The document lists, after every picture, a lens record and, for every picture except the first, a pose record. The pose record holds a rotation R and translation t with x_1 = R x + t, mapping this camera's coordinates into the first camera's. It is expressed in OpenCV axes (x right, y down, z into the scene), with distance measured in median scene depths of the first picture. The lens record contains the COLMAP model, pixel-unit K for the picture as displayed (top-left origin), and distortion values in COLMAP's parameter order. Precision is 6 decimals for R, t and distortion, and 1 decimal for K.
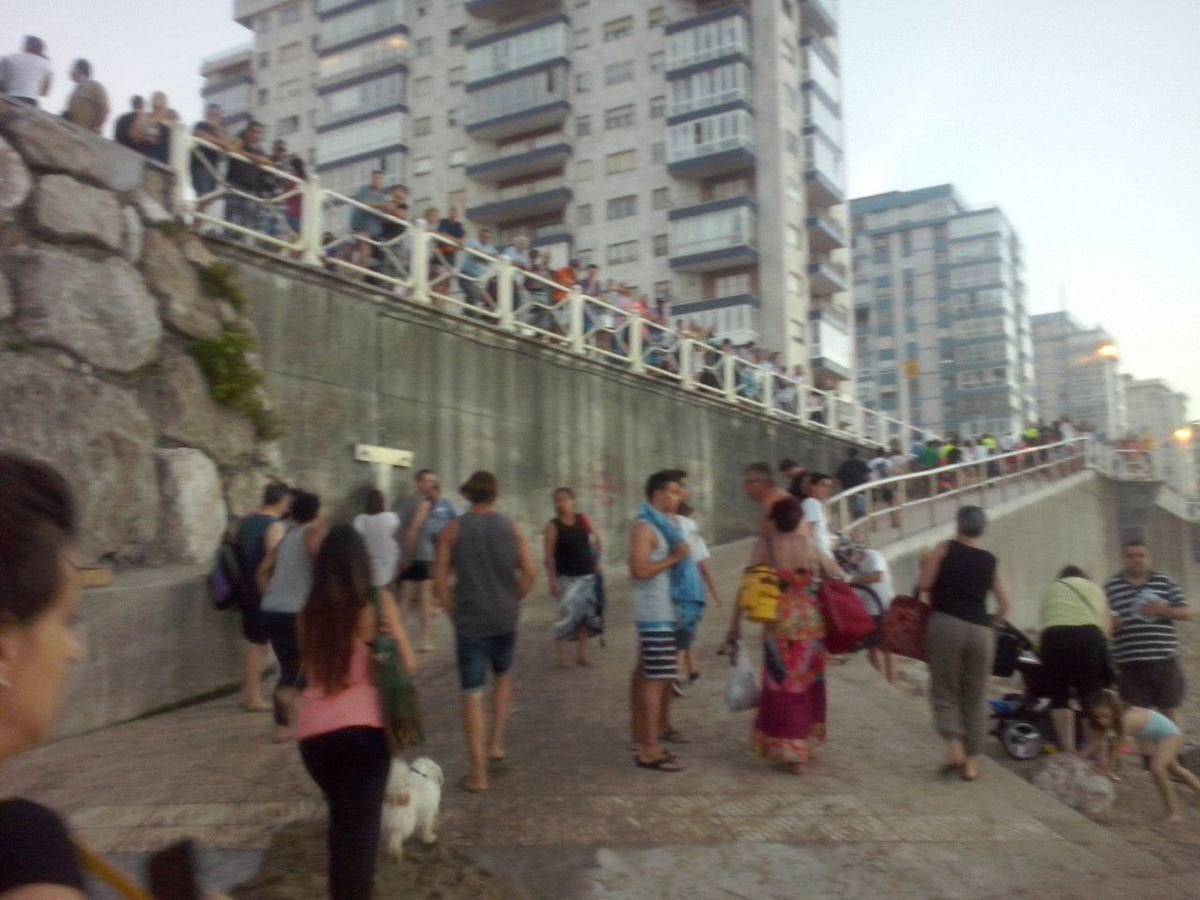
lens RADIAL K [[1204.9, 0, 598.4], [0, 1204.9, 455.7], [0, 0, 1]] dist [-0.009238, 0.000000]
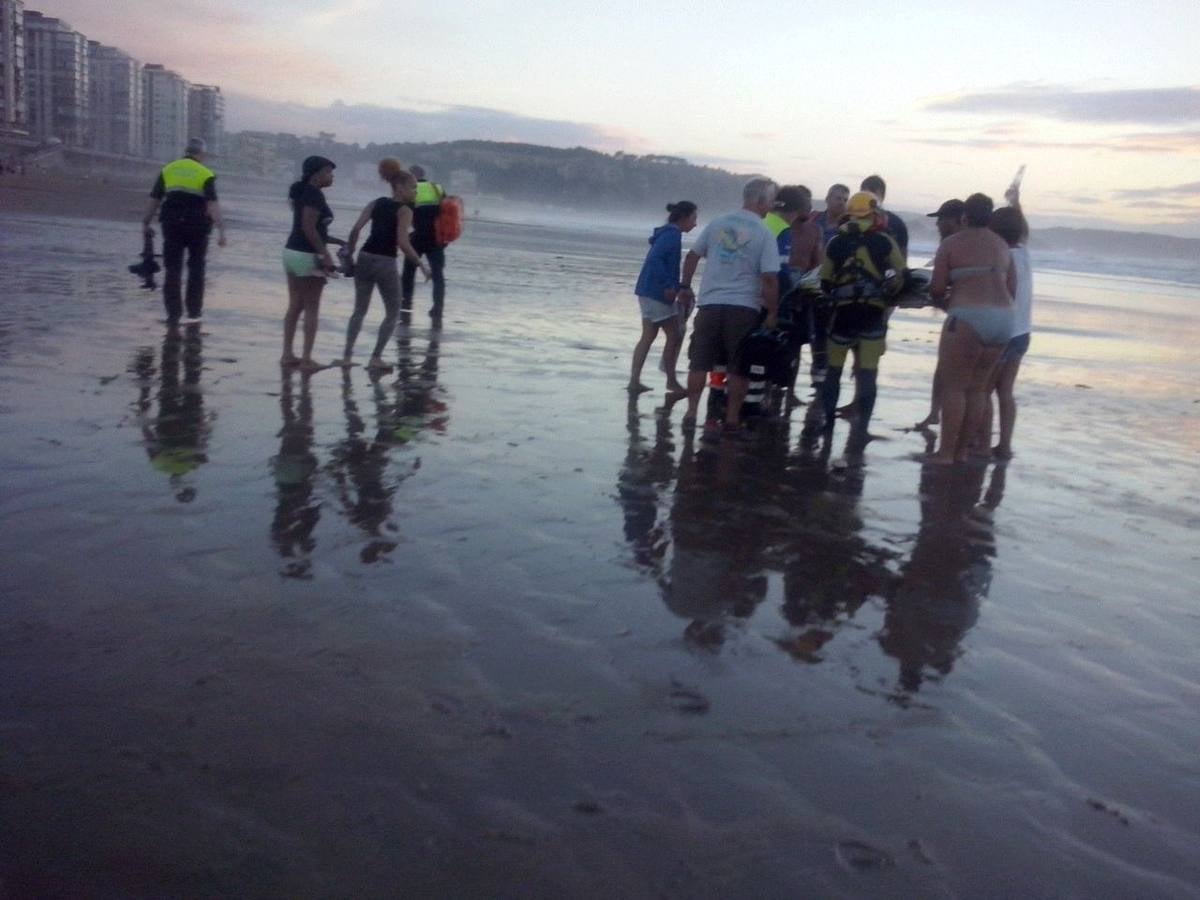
lens RADIAL K [[1204.9, 0, 601.2], [0, 1204.9, 442.3], [0, 0, 1]] dist [-0.009238, 0.000000]
pose [[0.776342, -0.050103, 0.628318, -1.035023], [-0.159431, 0.948812, 0.272650, -0.489004], [-0.609816, -0.311842, 0.728614, -4.107059]]
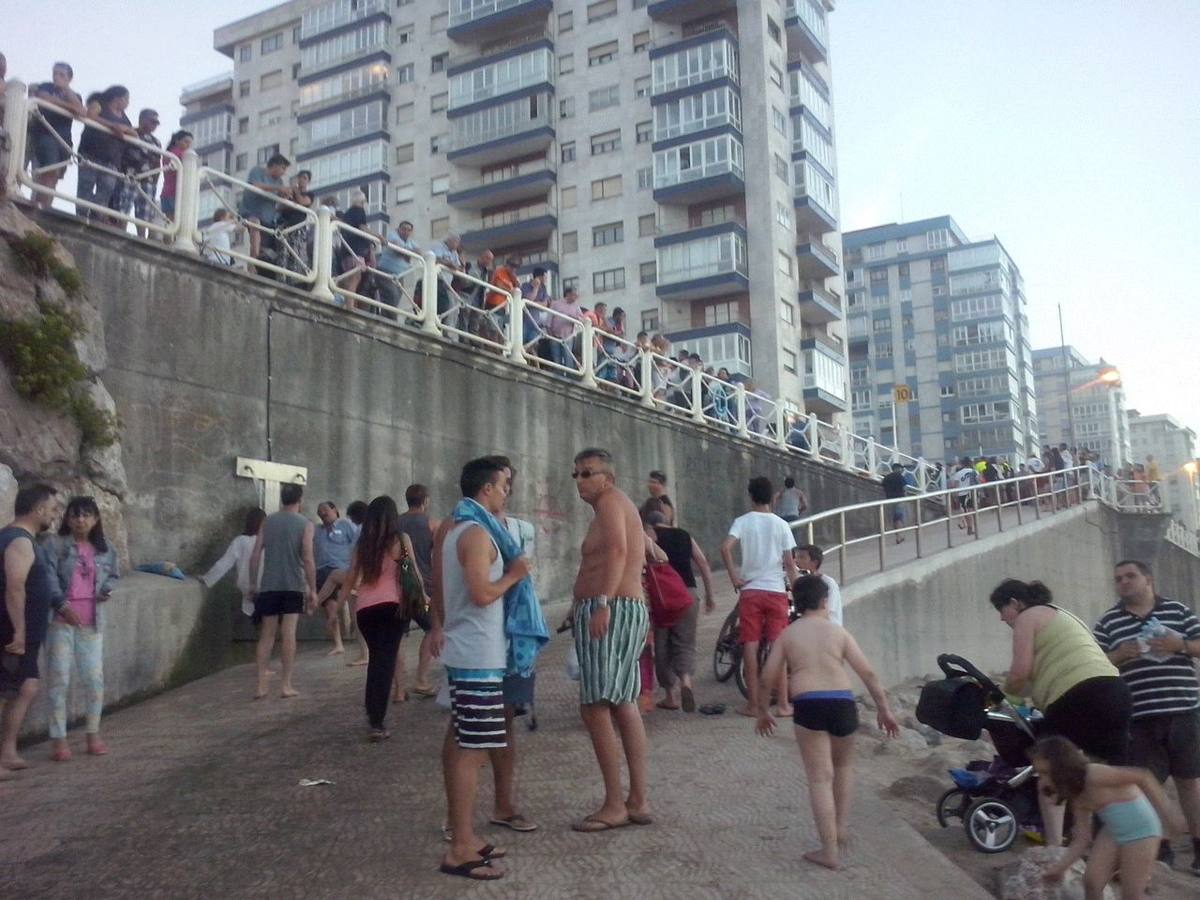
lens RADIAL K [[1204.9, 0, 599.4], [0, 1204.9, 439.6], [0, 0, 1]] dist [-0.009238, 0.000000]
pose [[0.999988, -0.003594, -0.003445, 0.015914], [0.003431, 0.998923, -0.046274, 0.004721], [0.003608, 0.046262, 0.998923, 0.035031]]
